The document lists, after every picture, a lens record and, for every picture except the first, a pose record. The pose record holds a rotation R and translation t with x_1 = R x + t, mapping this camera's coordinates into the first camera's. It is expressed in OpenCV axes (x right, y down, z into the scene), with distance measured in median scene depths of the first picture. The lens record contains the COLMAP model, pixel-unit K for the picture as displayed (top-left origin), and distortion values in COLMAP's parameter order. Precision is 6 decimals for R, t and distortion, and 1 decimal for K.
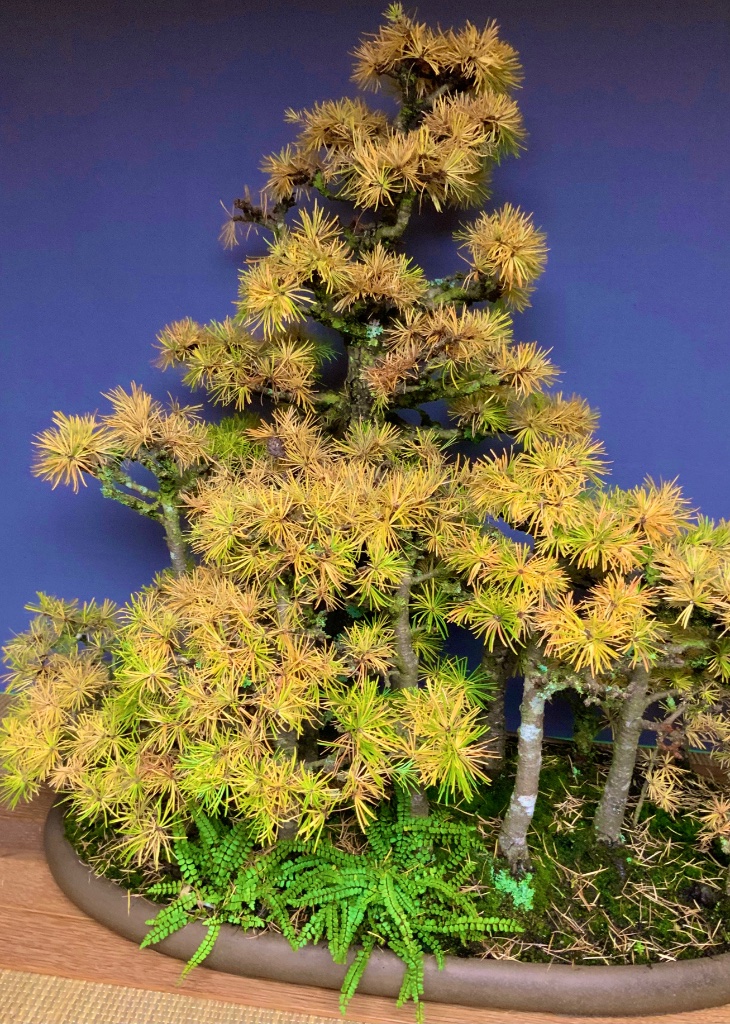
lens RADIAL K [[897.5, 0, 365.0], [0, 897.5, 512.0], [0, 0, 1]] dist [0.090309, -0.163162]
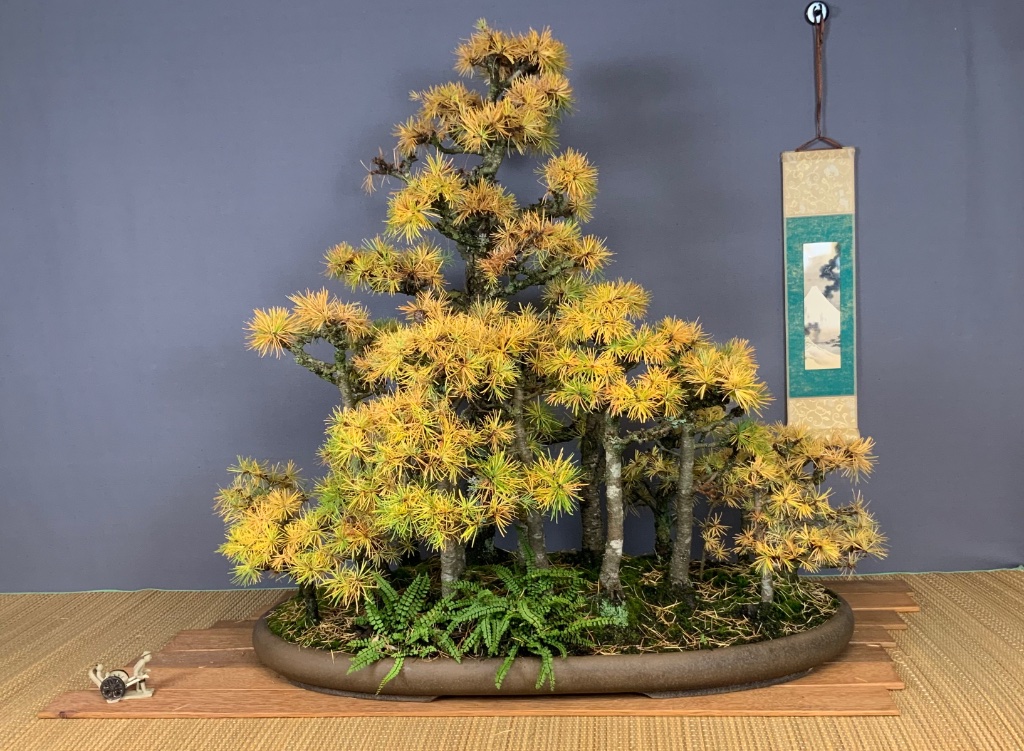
lens RADIAL K [[921.2, 0, 541.0], [0, 921.2, 374.7], [0, 0, 1]] dist [0.091379, 0.002705]
pose [[0.994322, -0.073519, 0.076928, -0.029231], [0.082953, 0.988344, -0.127650, 0.220744], [-0.066647, 0.133307, 0.988831, -0.442581]]
